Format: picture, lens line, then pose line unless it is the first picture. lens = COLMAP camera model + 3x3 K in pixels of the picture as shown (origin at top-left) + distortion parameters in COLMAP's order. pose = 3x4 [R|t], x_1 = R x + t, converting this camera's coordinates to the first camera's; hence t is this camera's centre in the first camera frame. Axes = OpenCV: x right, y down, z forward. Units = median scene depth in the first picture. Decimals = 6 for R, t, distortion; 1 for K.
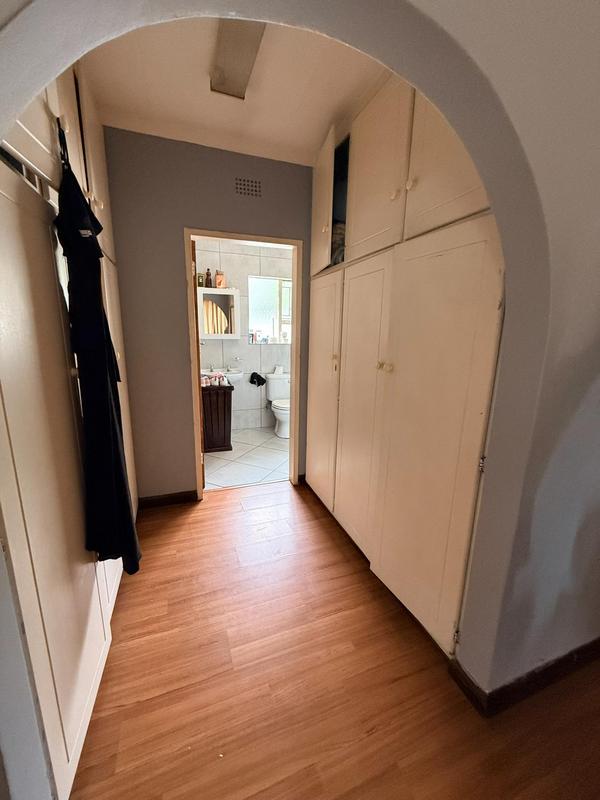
lens RADIAL K [[321.1, 0, 298.9], [0, 321.1, 397.0], [0, 0, 1]] dist [-0.002366, 0.000244]
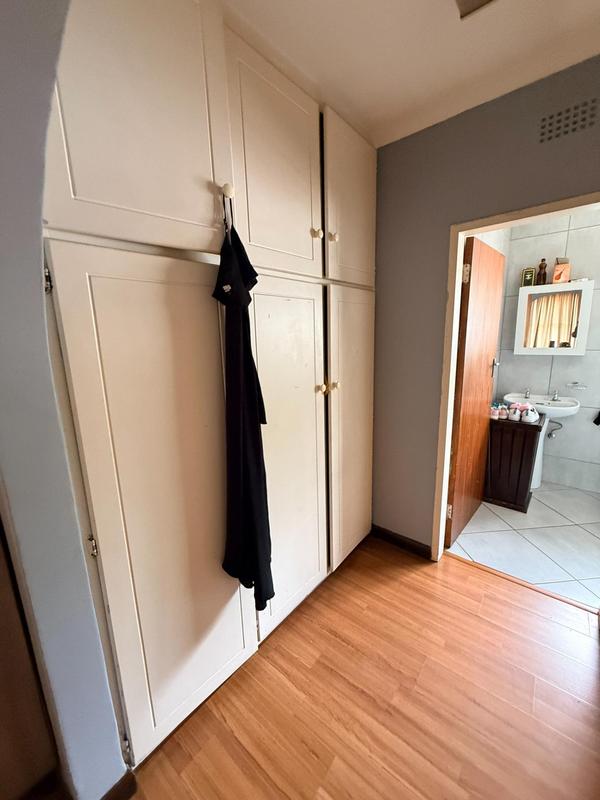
lens RADIAL K [[321.1, 0, 299.4], [0, 321.1, 395.9], [0, 0, 1]] dist [-0.002366, 0.000244]
pose [[0.497334, 0.137805, -0.856545, 0.126445], [-0.140108, 0.987102, 0.077459, -0.083842], [0.856171, 0.081486, 0.510227, 0.211398]]
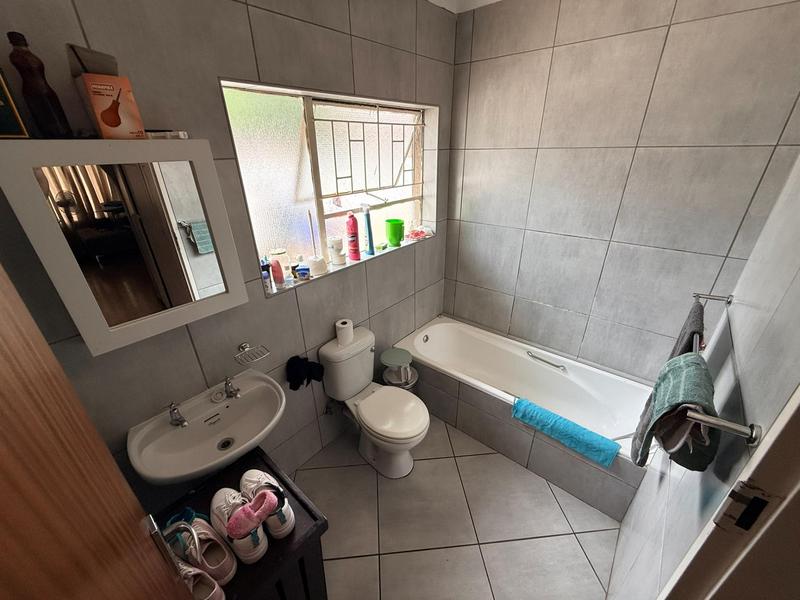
lens RADIAL K [[321.1, 0, 403.7], [0, 321.1, 298.7], [0, 0, 1]] dist [-0.002366, 0.000244]
pose [[0.870255, -0.235213, 0.432817, -0.229898], [0.127660, 0.956307, 0.263019, -0.308004], [-0.475772, -0.173640, 0.862259, 0.800851]]
